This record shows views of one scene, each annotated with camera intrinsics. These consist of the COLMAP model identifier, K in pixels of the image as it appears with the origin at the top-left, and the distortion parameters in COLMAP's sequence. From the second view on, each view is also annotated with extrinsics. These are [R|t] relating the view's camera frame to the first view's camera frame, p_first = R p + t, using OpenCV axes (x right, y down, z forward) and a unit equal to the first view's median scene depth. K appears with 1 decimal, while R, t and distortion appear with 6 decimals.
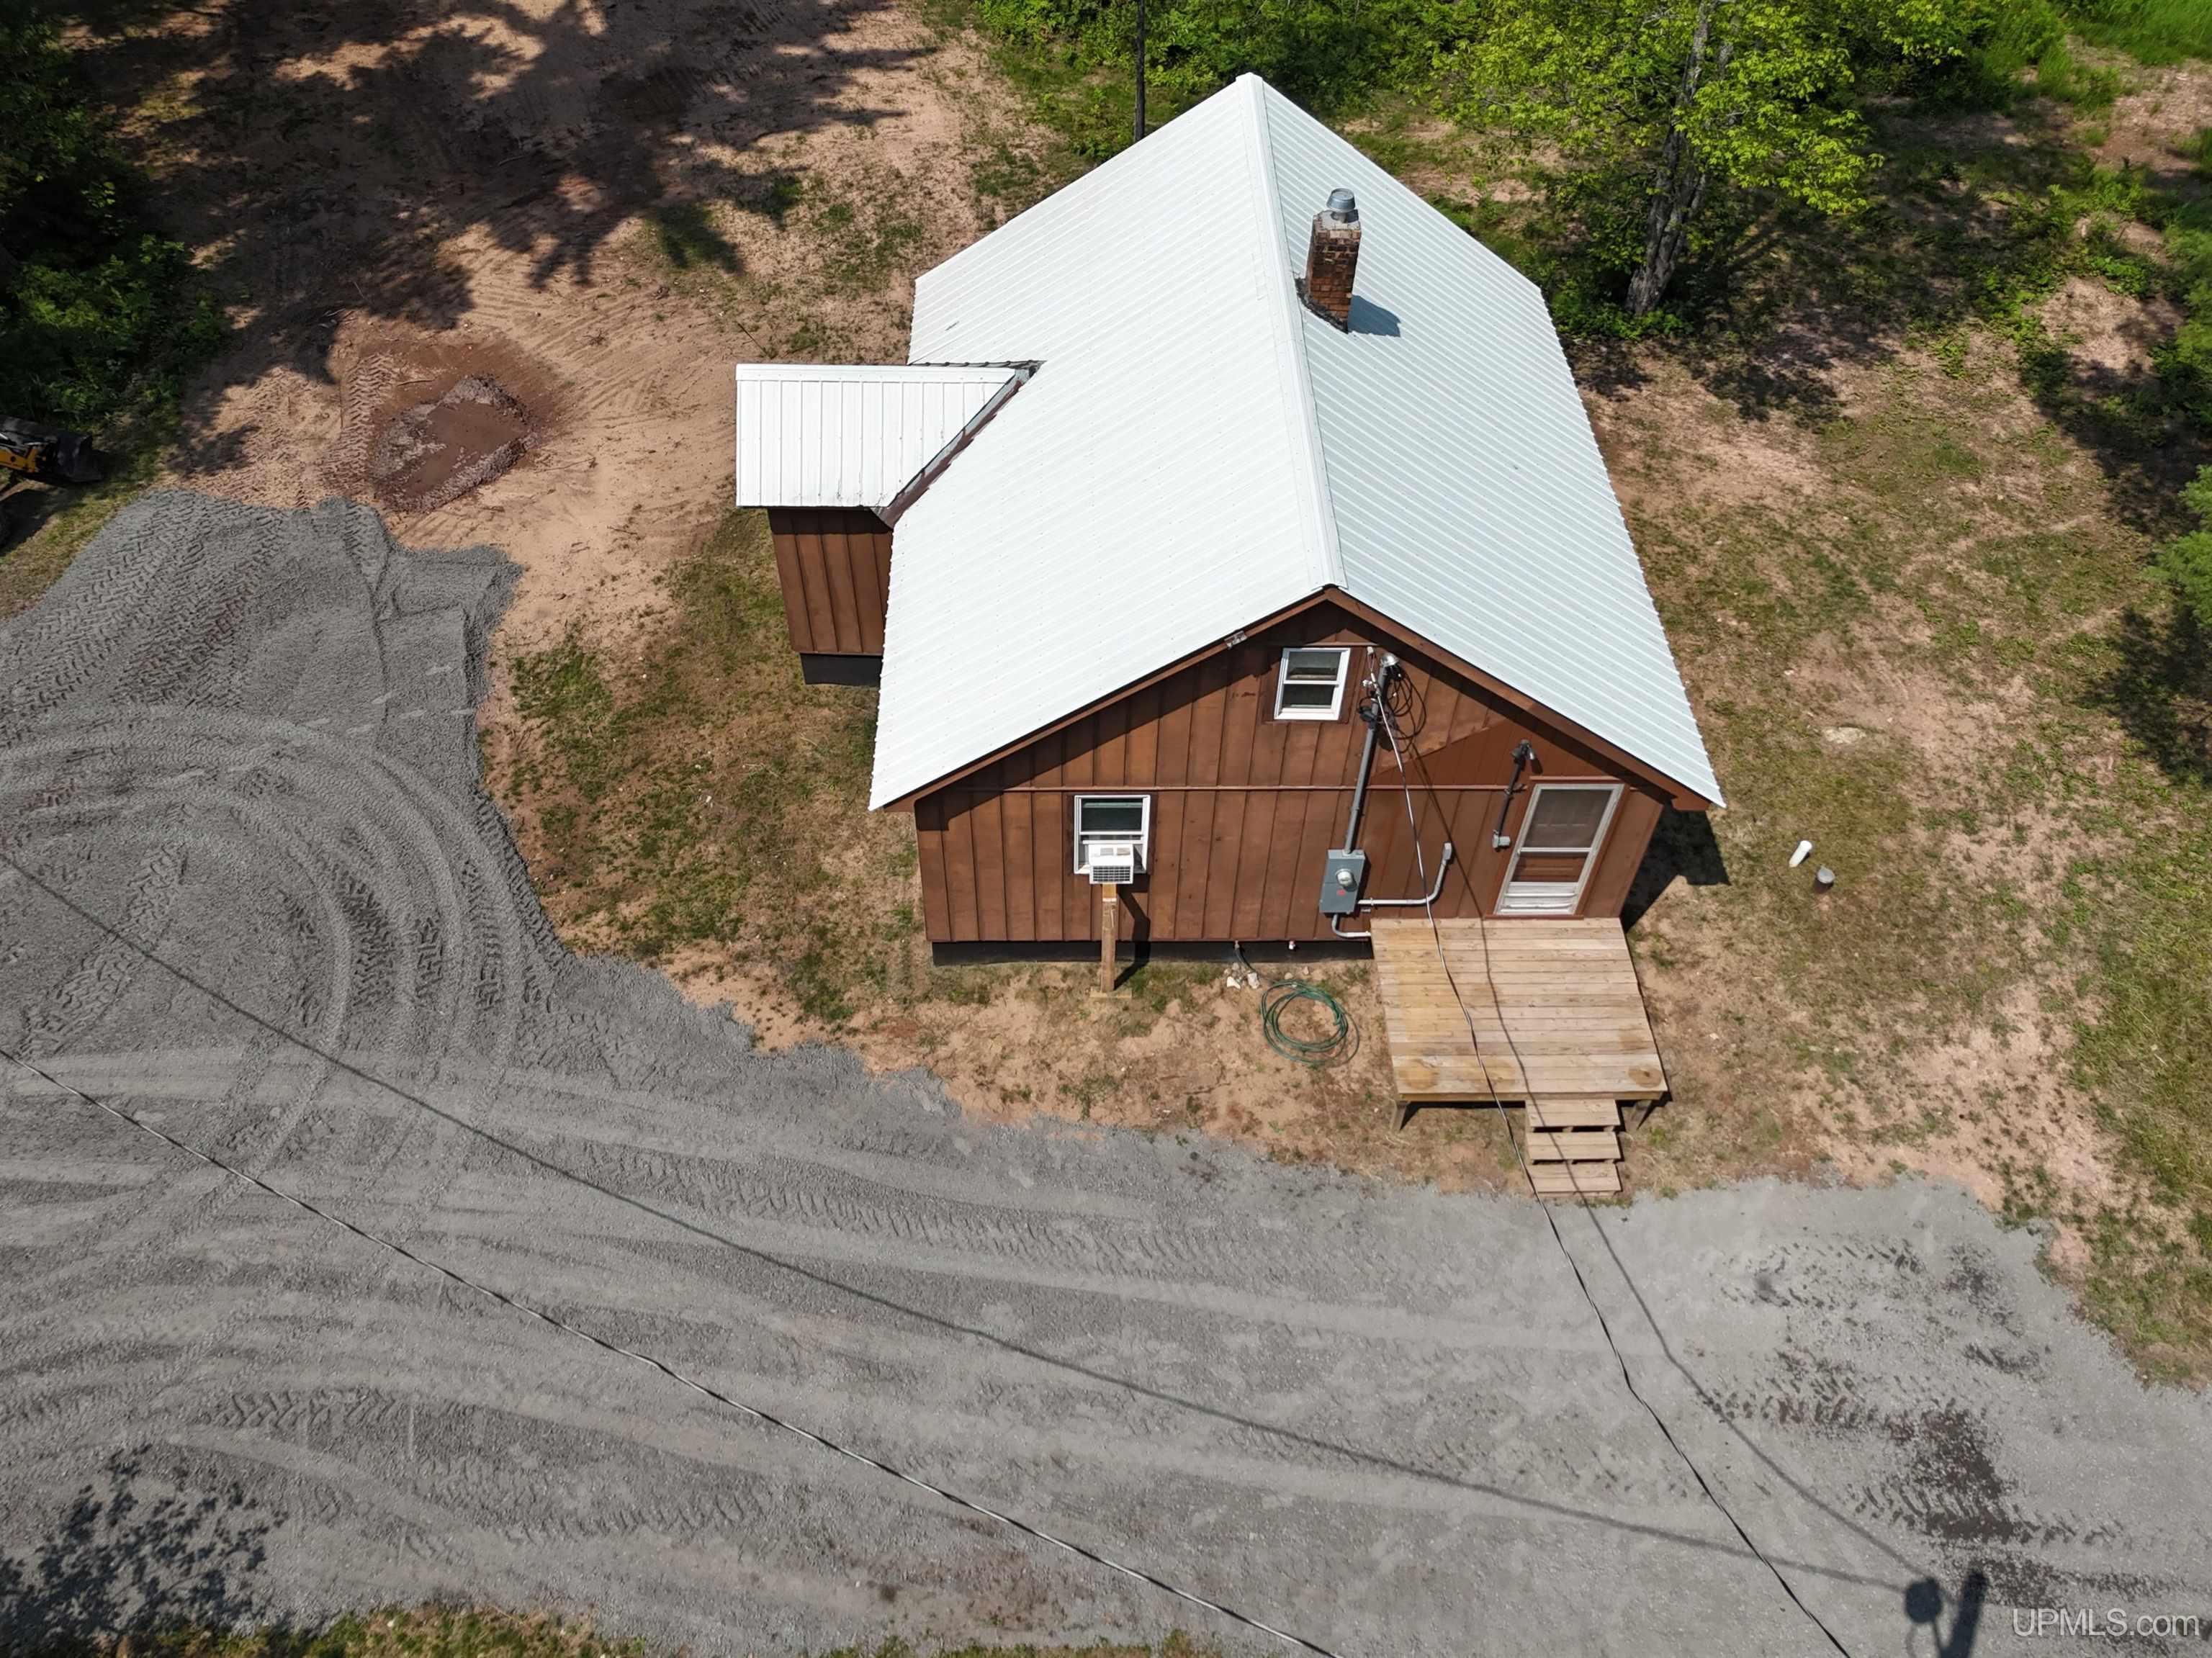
lens RADIAL K [[1610.4, 0, 1109.0], [0, 1610.4, 836.5], [0, 0, 1]] dist [0.060069, -0.034282]
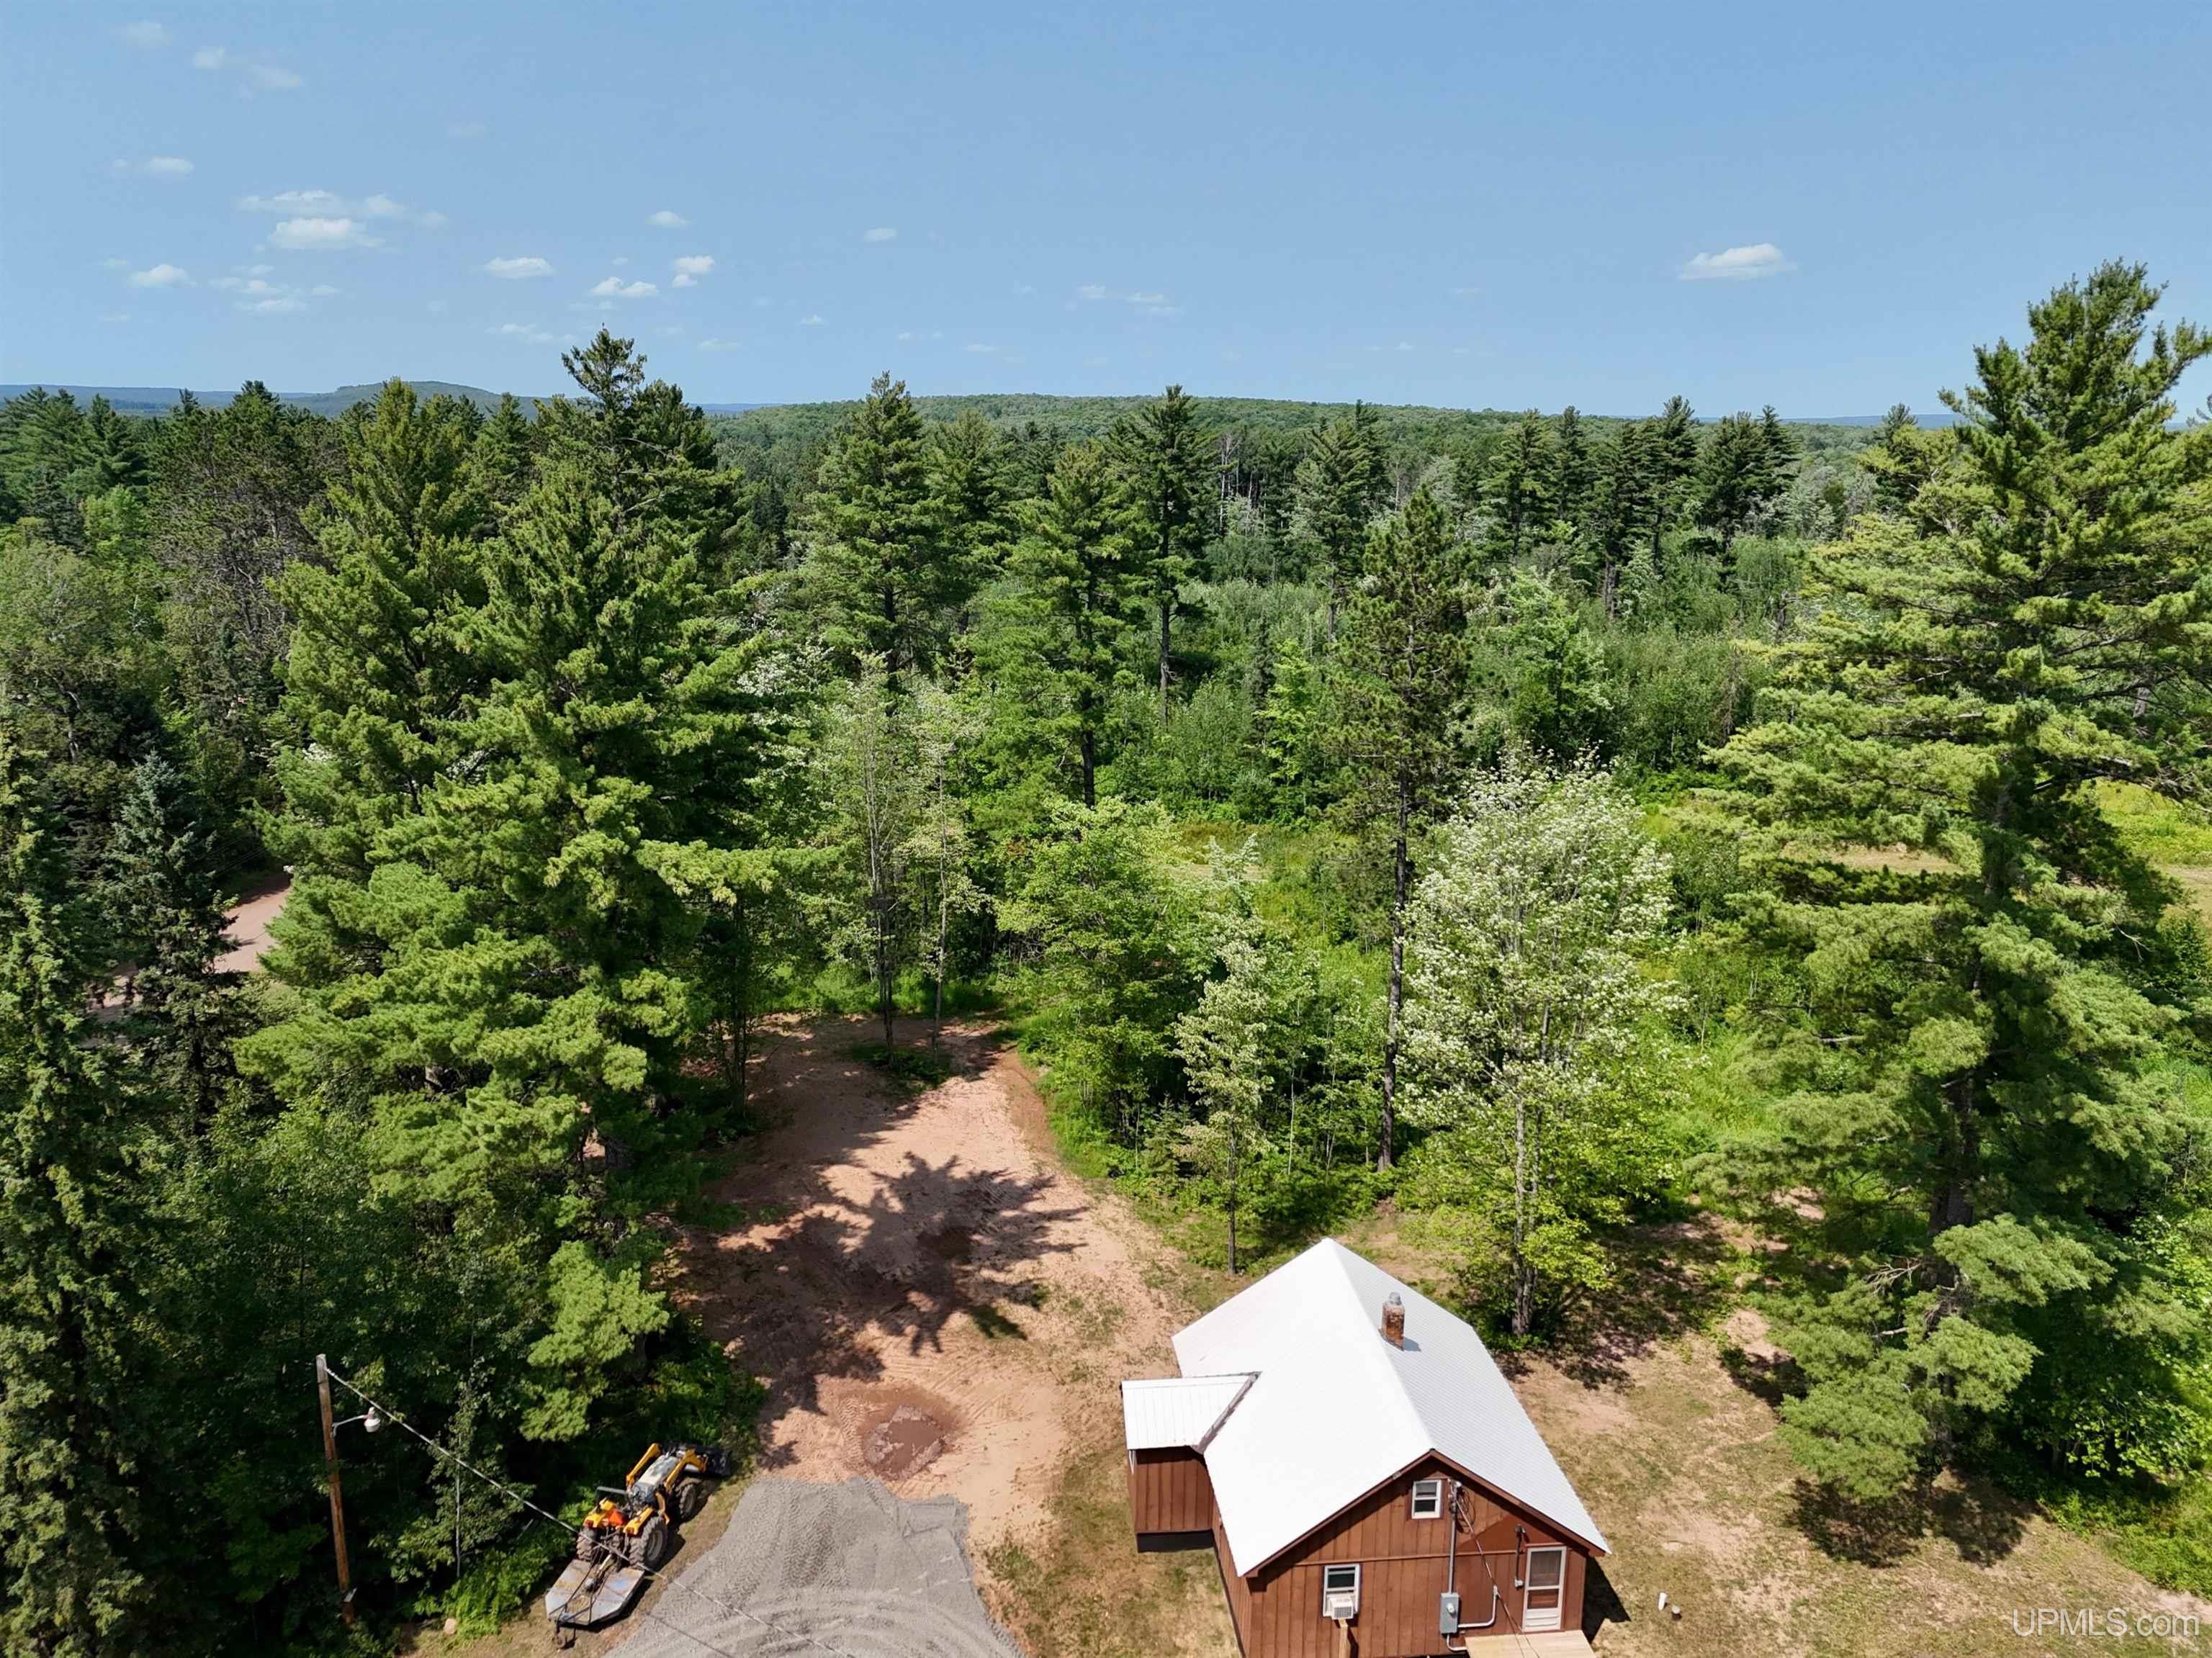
lens RADIAL K [[1610.4, 0, 1109.0], [0, 1610.4, 836.5], [0, 0, 1]] dist [0.060069, -0.034282]
pose [[0.995989, -0.029009, 0.084637, -0.354840], [0.072900, 0.811553, -0.579713, 0.323400], [-0.051871, 0.583558, 0.810413, -1.024929]]
